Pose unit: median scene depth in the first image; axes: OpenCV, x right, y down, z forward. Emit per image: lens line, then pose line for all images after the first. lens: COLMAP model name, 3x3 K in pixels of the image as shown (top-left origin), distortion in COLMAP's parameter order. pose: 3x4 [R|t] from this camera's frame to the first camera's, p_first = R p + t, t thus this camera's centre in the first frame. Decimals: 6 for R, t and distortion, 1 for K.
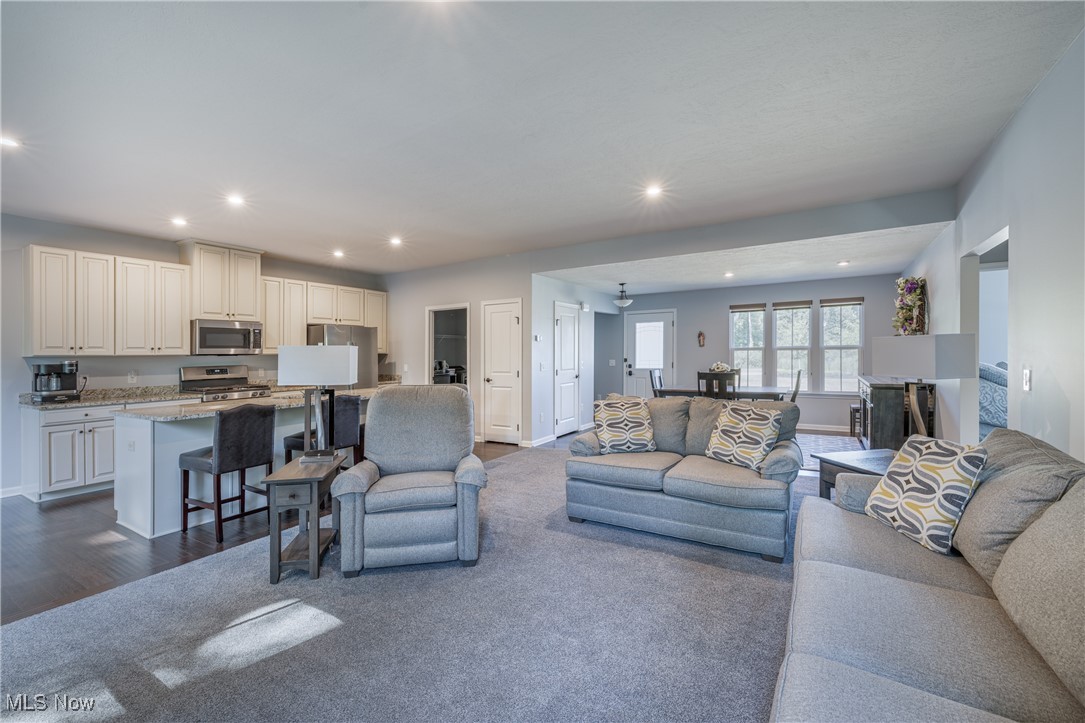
lens RADIAL K [[461.6, 0, 538.0], [0, 461.6, 350.6], [0, 0, 1]] dist [0.000579, 0.000304]
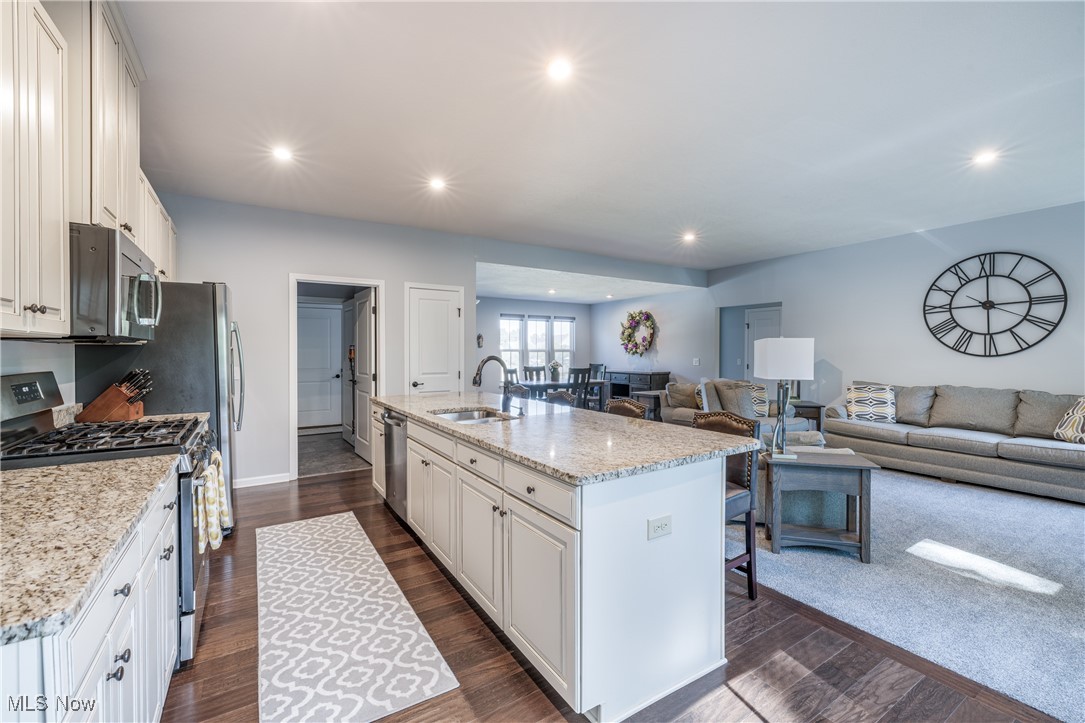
lens RADIAL K [[457.6, 0, 541.3], [0, 457.6, 352.6], [0, 0, 1]] dist [0.001905, 0.000158]
pose [[0.439217, 0.012384, 0.898296, -0.872683], [-0.010296, 0.999909, -0.008751, 0.018230], [-0.898322, -0.005405, 0.439305, 0.576105]]
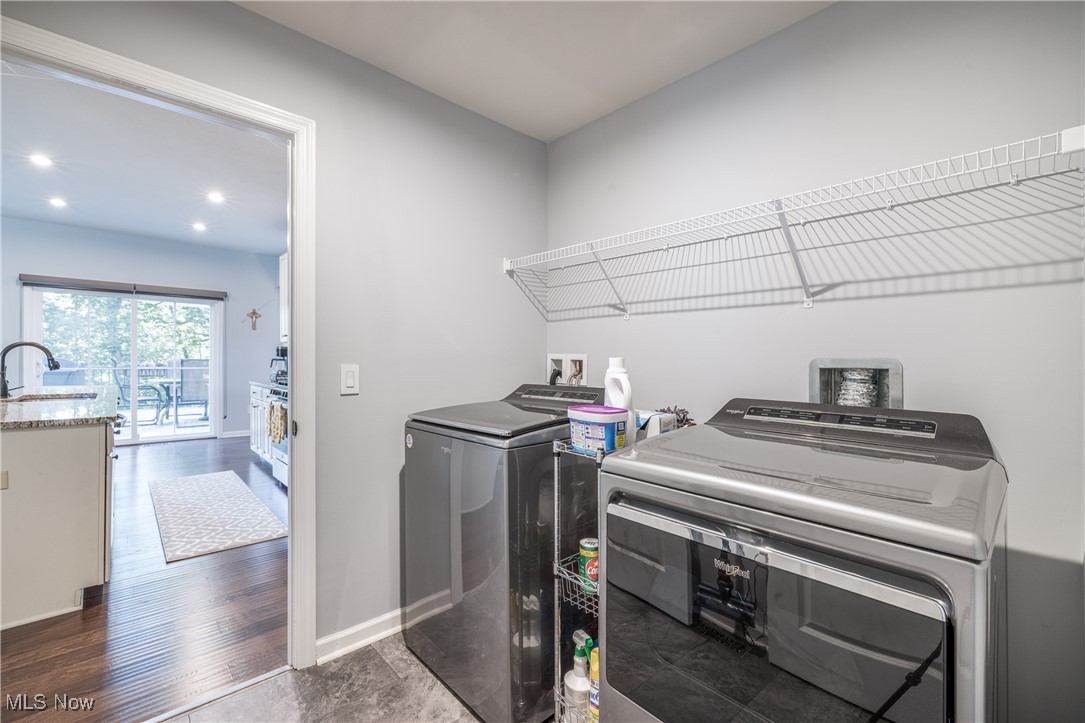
lens RADIAL K [[456.3, 0, 542.7], [0, 456.3, 363.4], [0, 0, 1]] dist [0.001223, 0.000185]
pose [[-0.268126, 0.021456, -0.963145, -0.051741], [-0.000725, 0.999747, 0.022473, 0.031345], [0.963384, 0.006724, -0.268042, 1.607902]]
